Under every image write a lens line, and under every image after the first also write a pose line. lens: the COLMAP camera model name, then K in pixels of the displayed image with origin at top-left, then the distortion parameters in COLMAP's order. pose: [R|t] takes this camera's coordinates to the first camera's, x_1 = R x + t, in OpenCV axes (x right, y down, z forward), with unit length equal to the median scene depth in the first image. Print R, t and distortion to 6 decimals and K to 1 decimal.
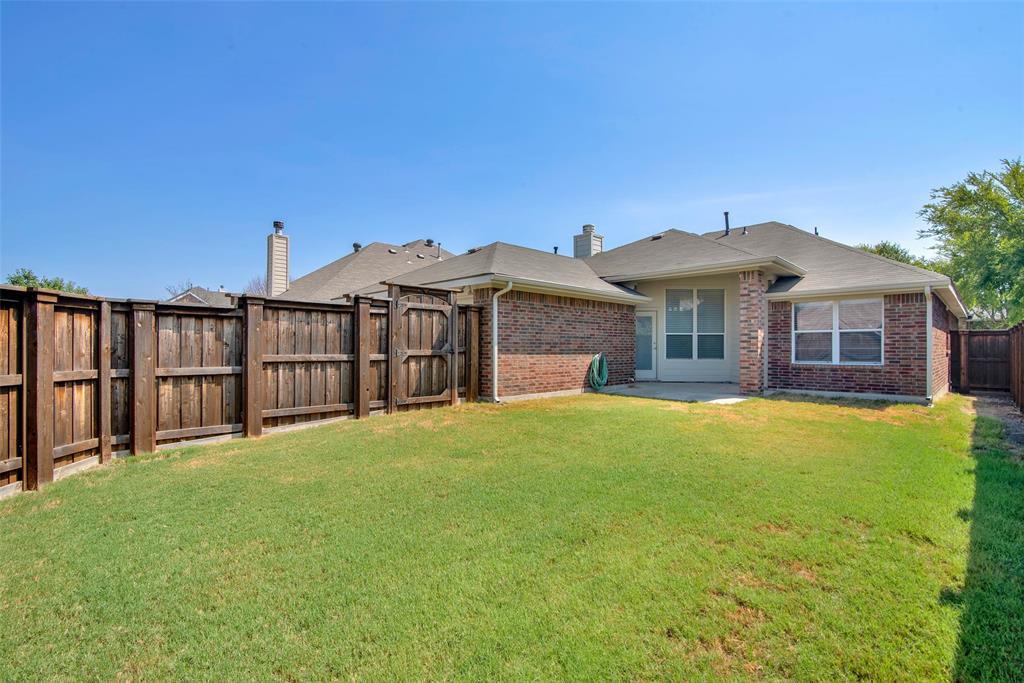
lens RADIAL K [[487.9, 0, 492.8], [0, 487.9, 340.4], [0, 0, 1]] dist [-0.015106, -0.000494]
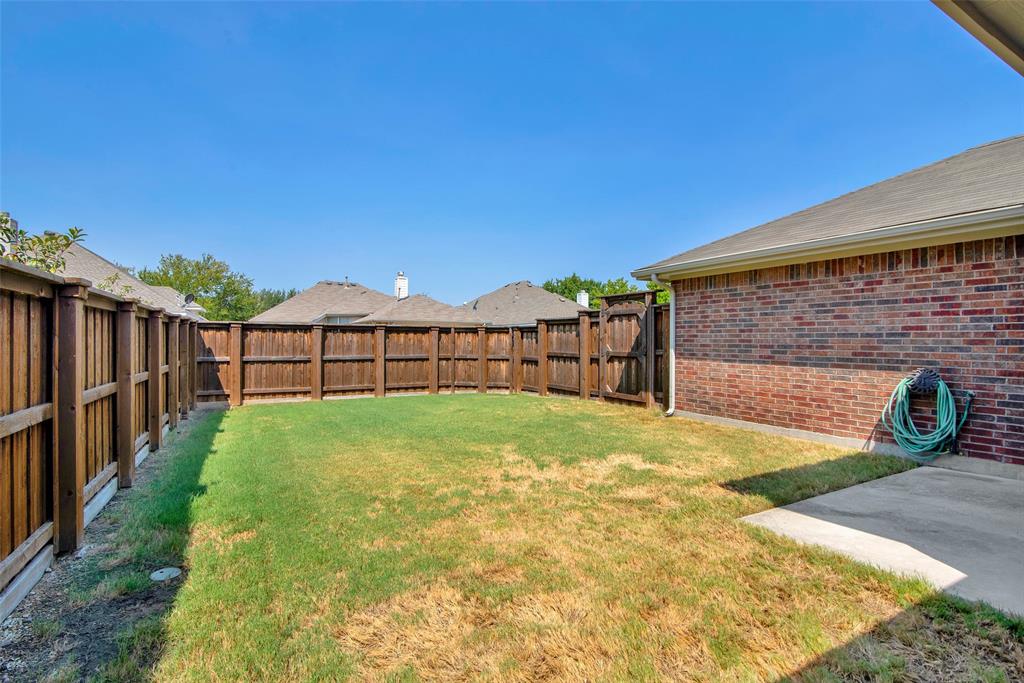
lens RADIAL K [[487.9, 0, 492.8], [0, 487.9, 340.4], [0, 0, 1]] dist [-0.015106, -0.000494]
pose [[-0.295858, -0.002066, -0.955230, 0.868278], [0.010829, 0.999926, -0.005517, -0.002084], [0.955171, -0.011977, -0.295814, 0.908537]]
